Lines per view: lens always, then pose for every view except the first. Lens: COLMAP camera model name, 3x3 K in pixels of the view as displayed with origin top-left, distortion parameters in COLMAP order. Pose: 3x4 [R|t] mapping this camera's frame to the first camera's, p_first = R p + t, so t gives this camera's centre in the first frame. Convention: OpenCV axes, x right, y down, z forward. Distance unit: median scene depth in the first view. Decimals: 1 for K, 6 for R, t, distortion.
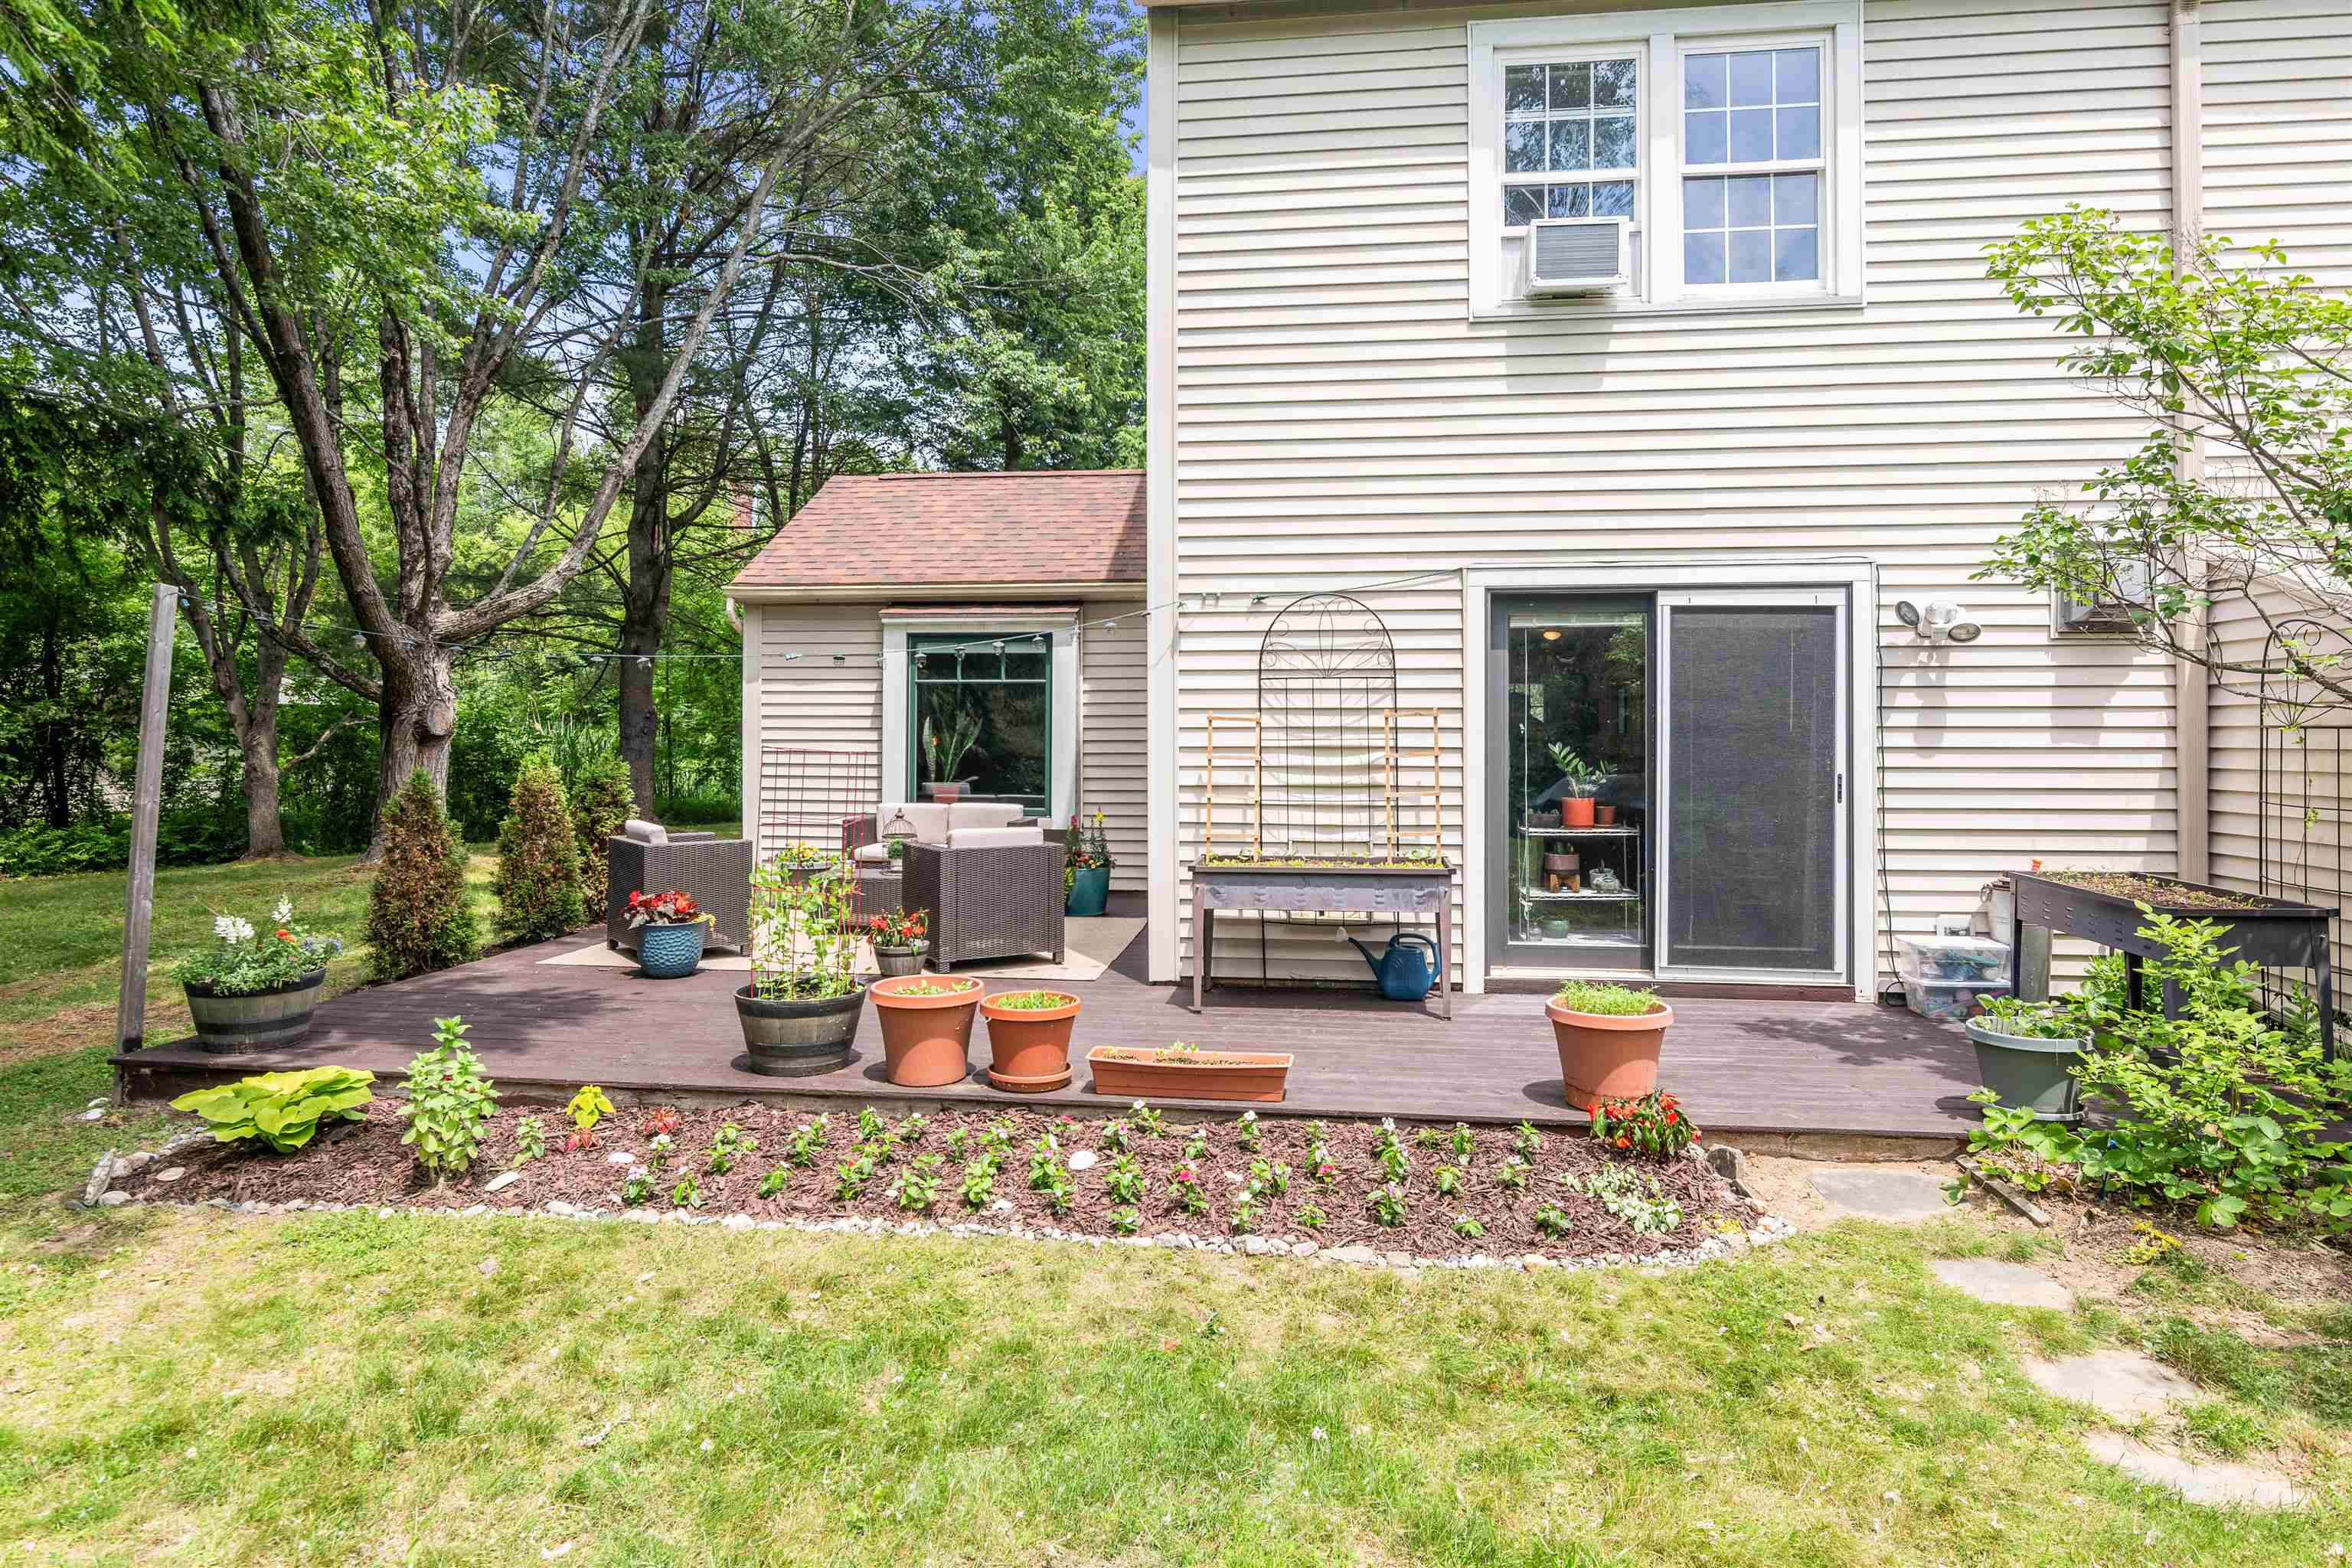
lens RADIAL K [[1317.8, 0, 1169.6], [0, 1317.8, 707.6], [0, 0, 1]] dist [0.000050, -0.000476]
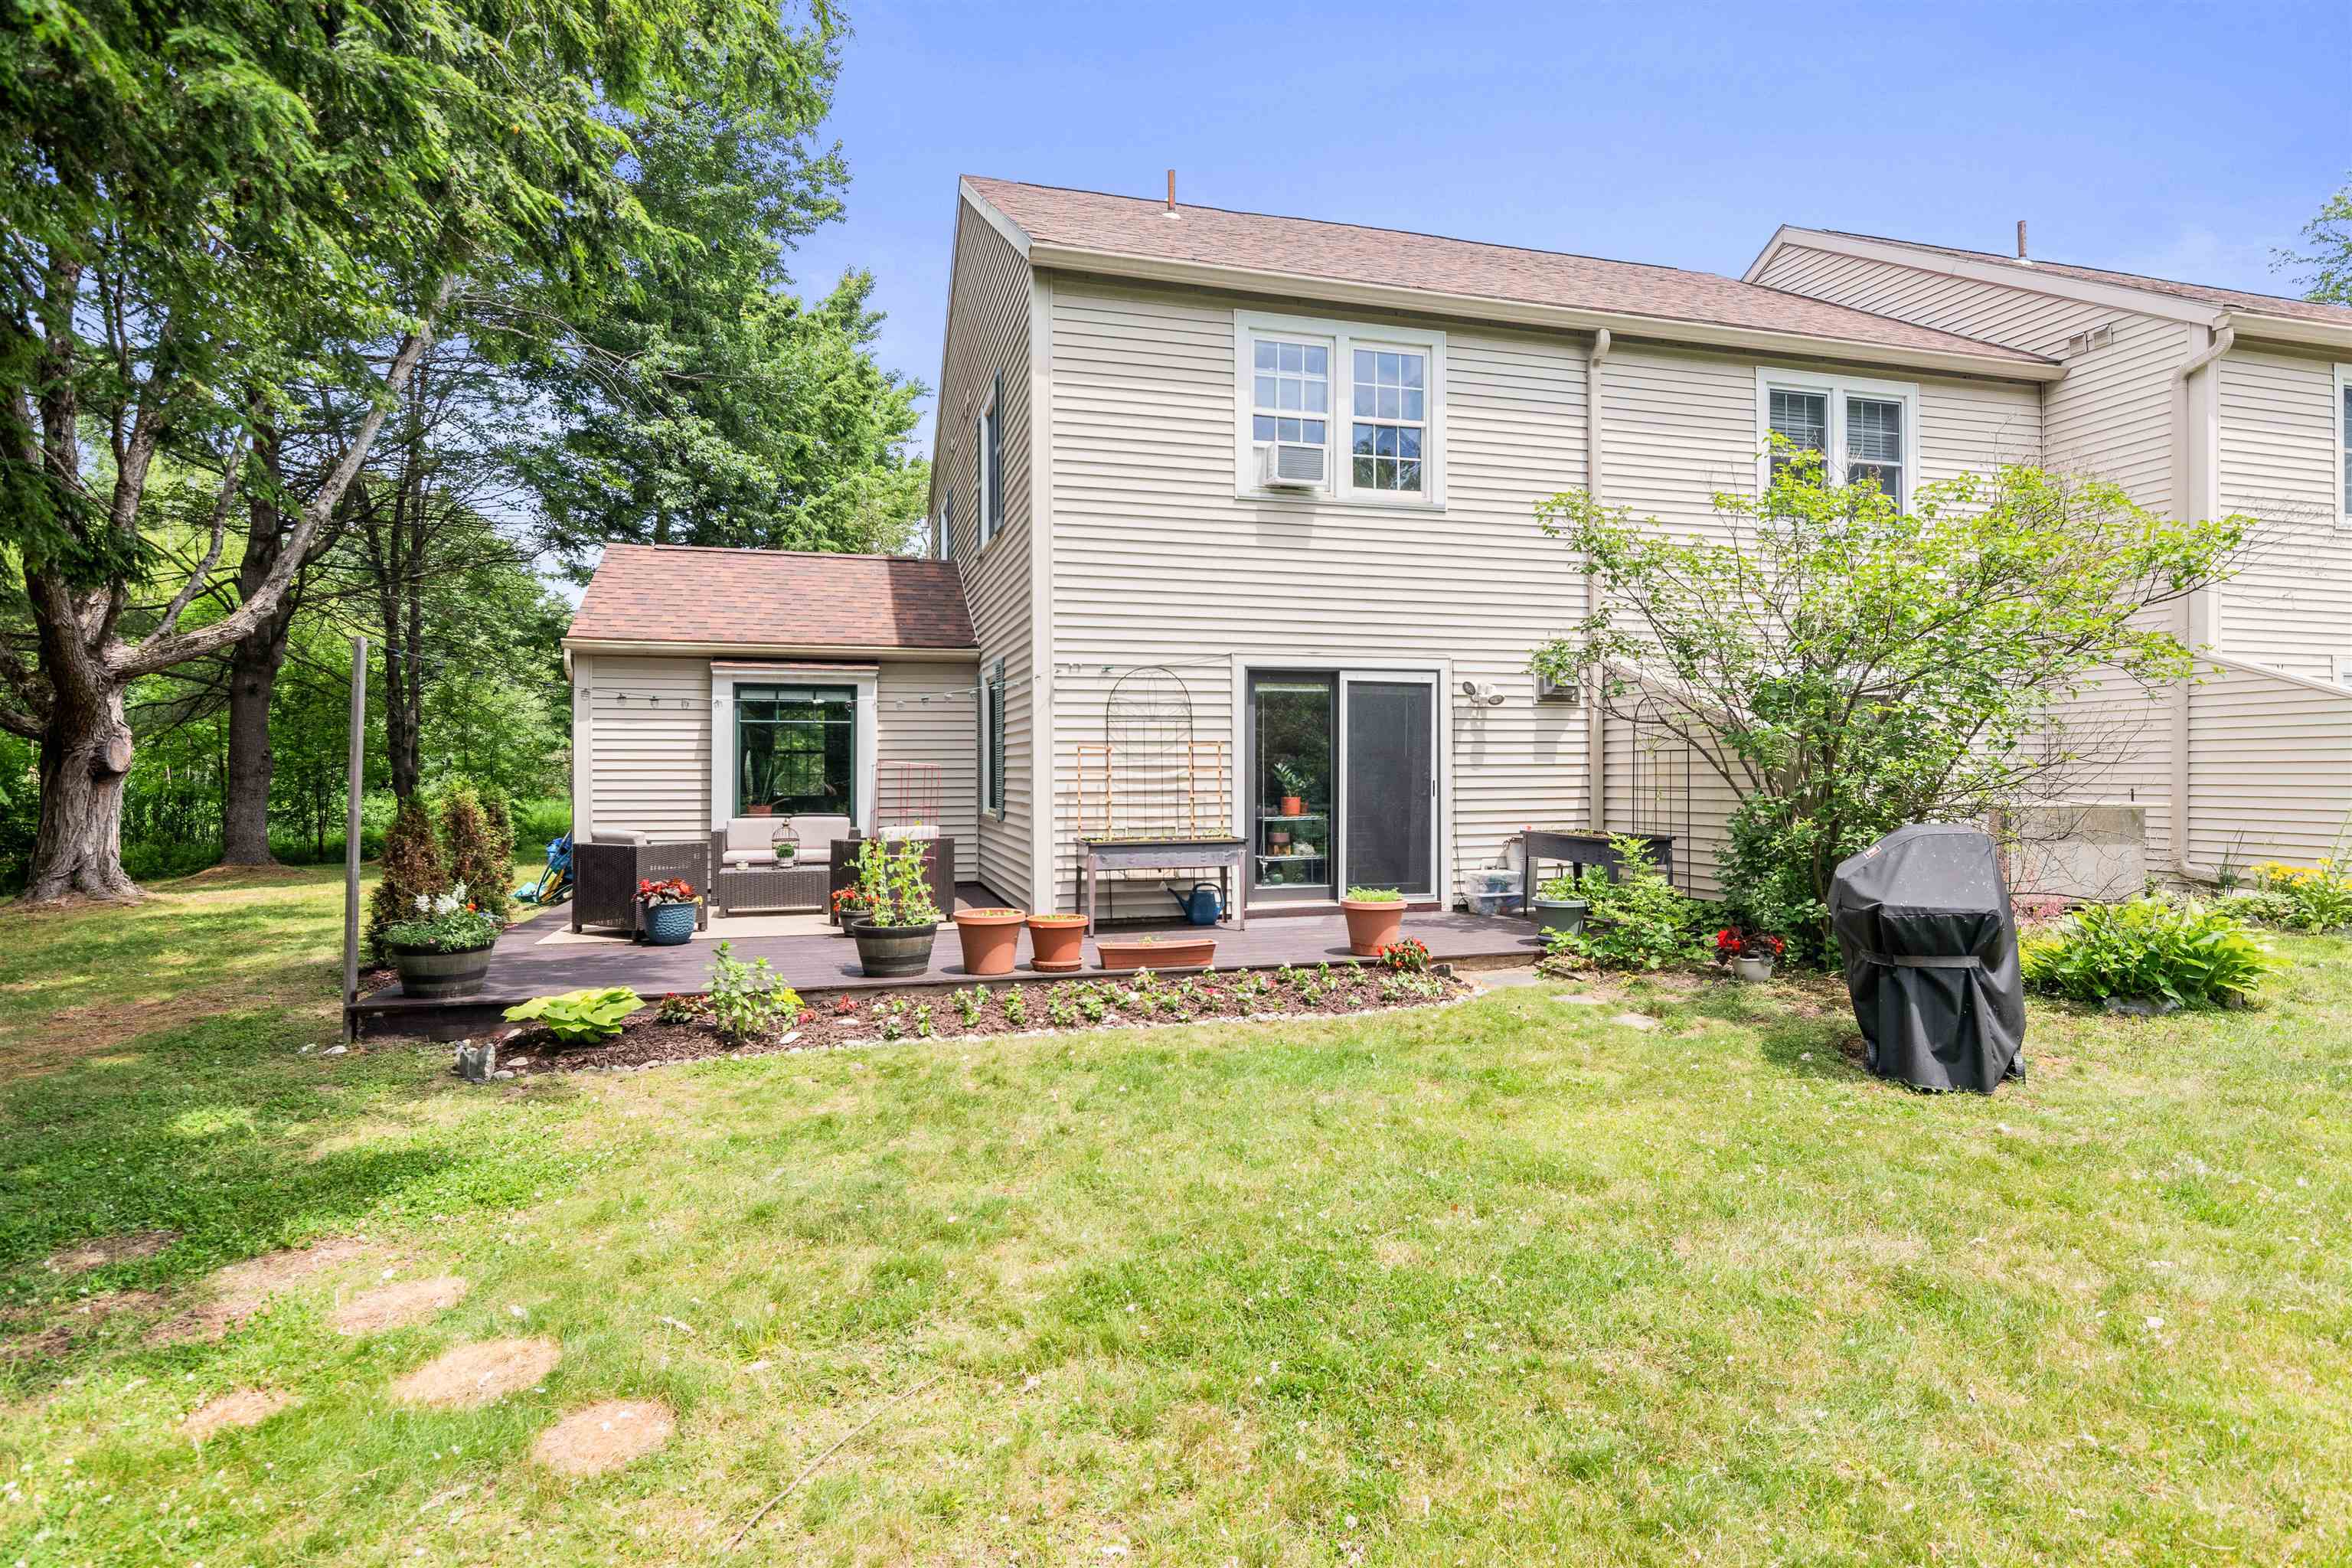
lens RADIAL K [[1169.8, 0, 1177.5], [0, 1169.8, 760.5], [0, 0, 1]] dist [-0.001546, 0.000421]
pose [[0.921970, -0.001643, 0.387257, -0.385949], [-0.000899, 0.999979, 0.006382, 0.014589], [-0.387260, -0.006232, 0.921950, -0.278390]]
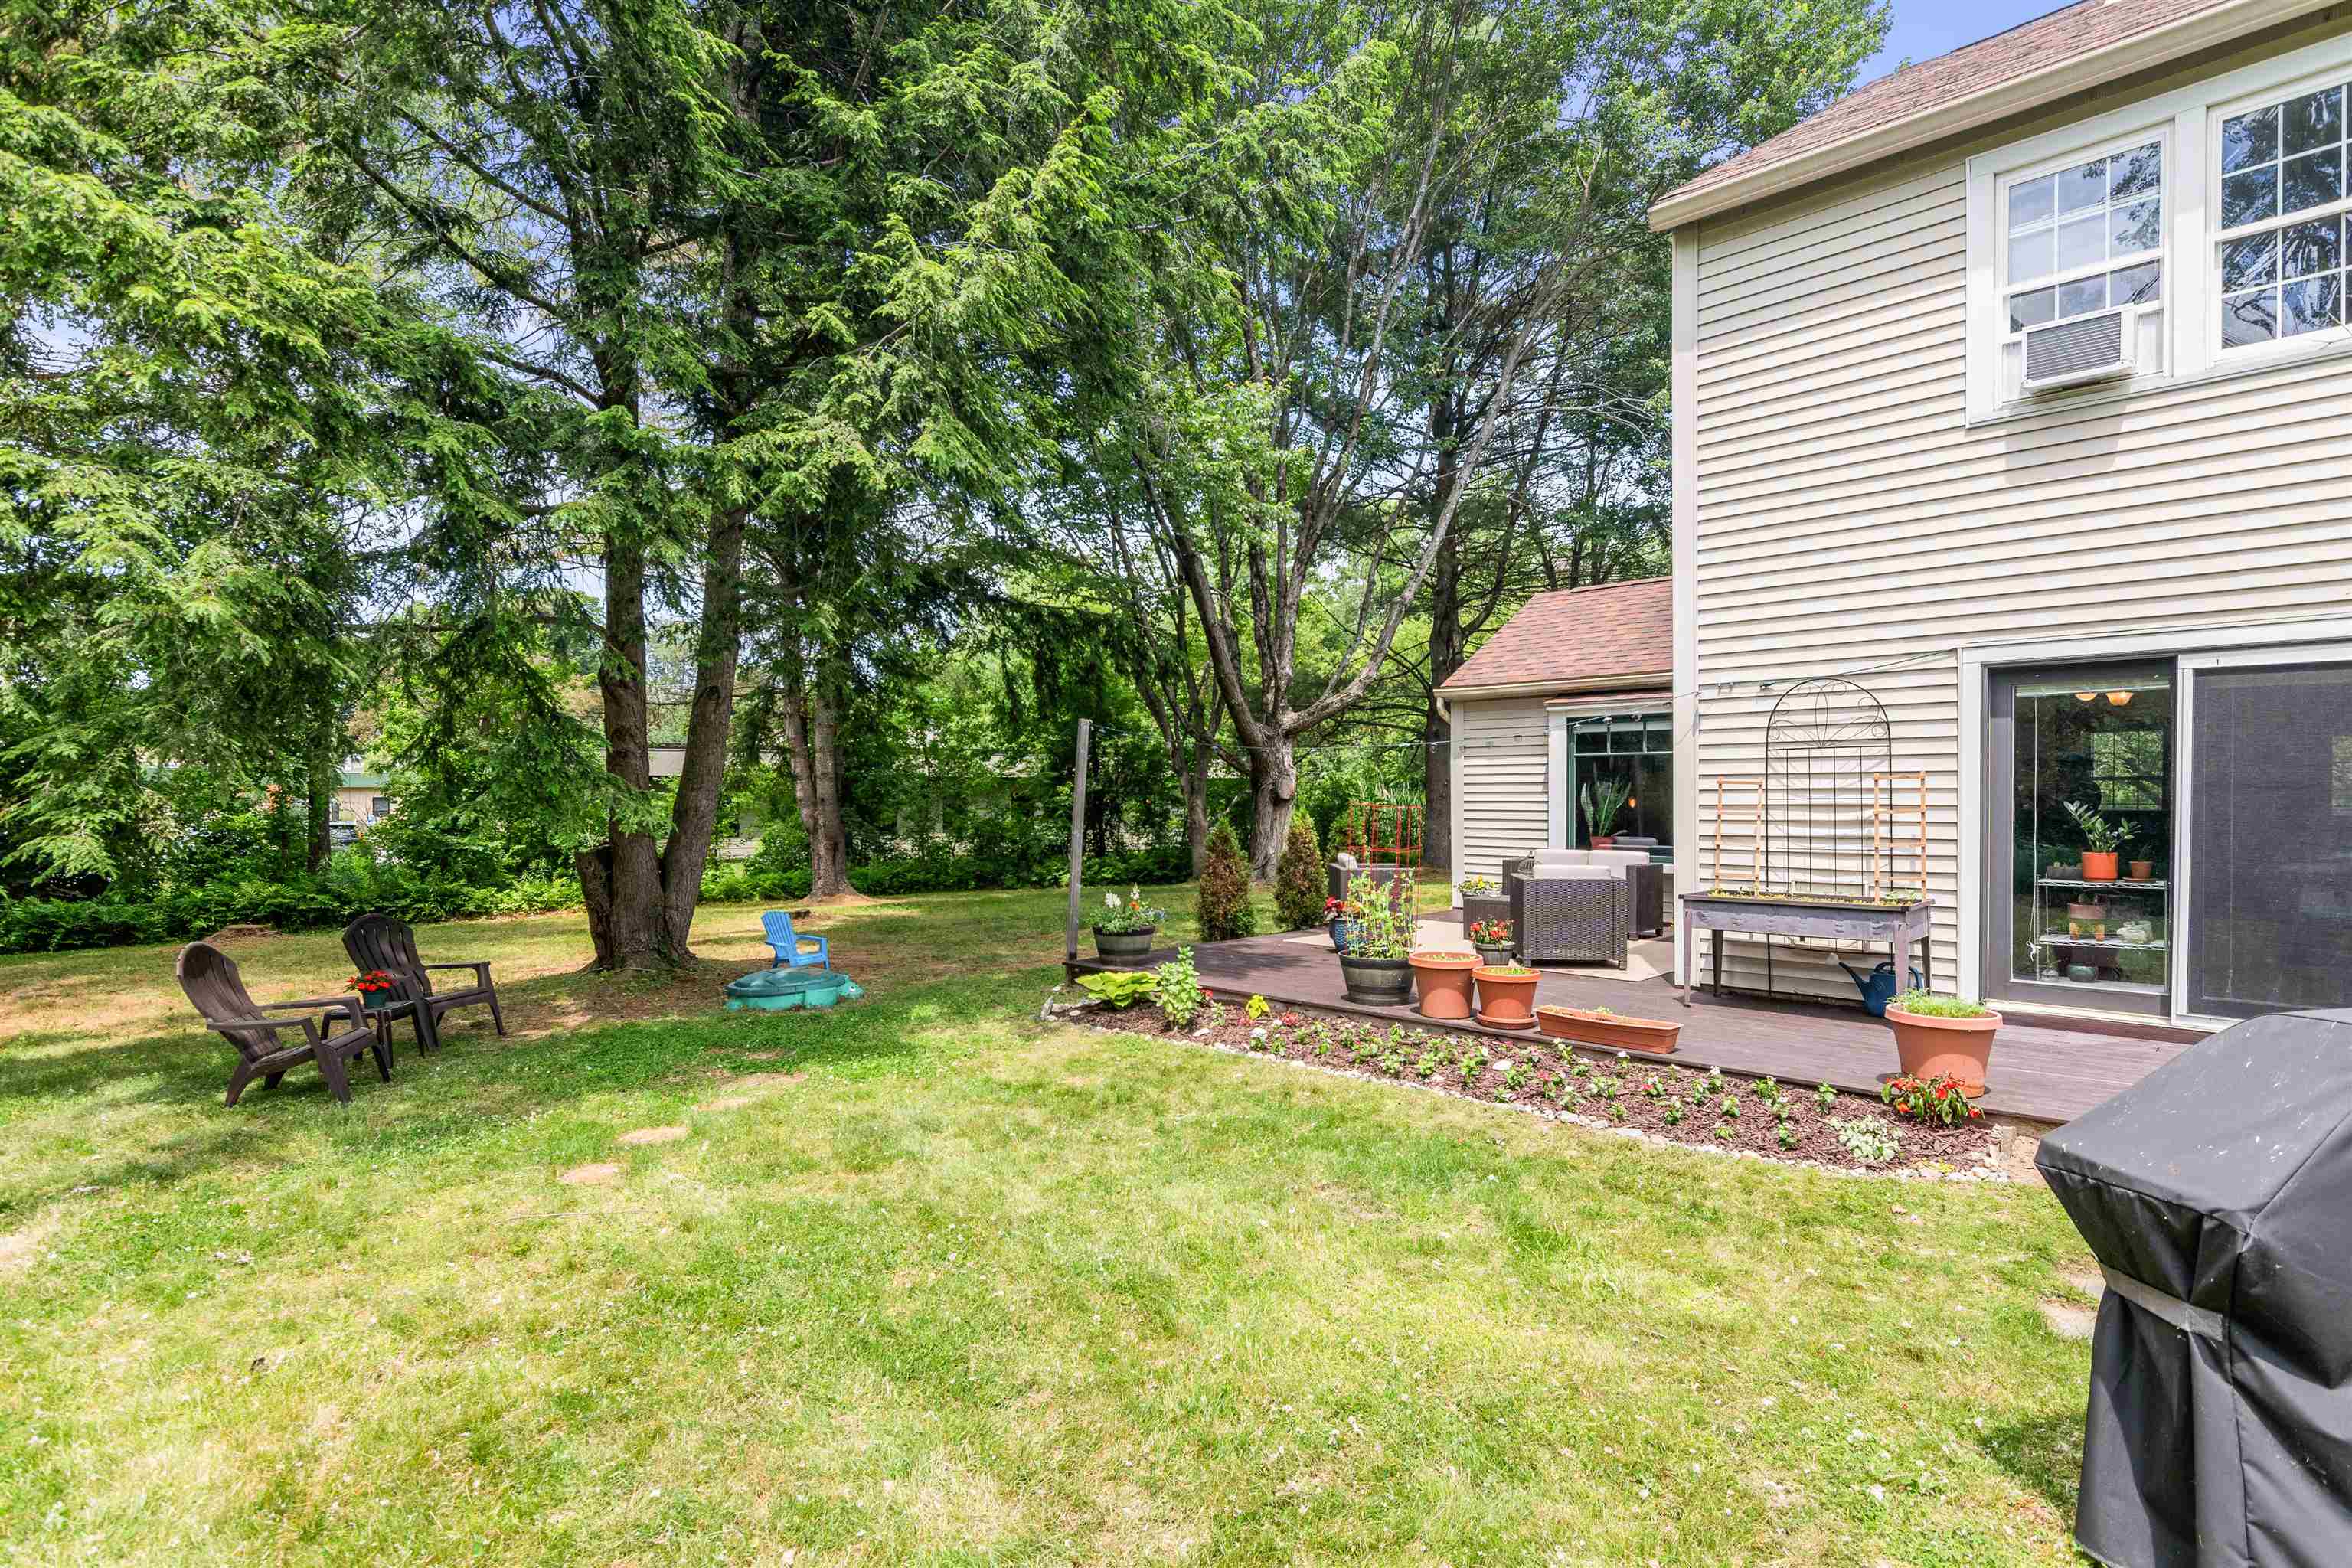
lens RADIAL K [[1159.2, 0, 1177.8], [0, 1159.2, 802.9], [0, 0, 1]] dist [0.001736, 0.000541]
pose [[0.796432, -0.001172, -0.604727, 0.292572], [0.015580, 0.999706, 0.018581, -0.001069], [0.604527, -0.024220, 0.796216, -0.208668]]
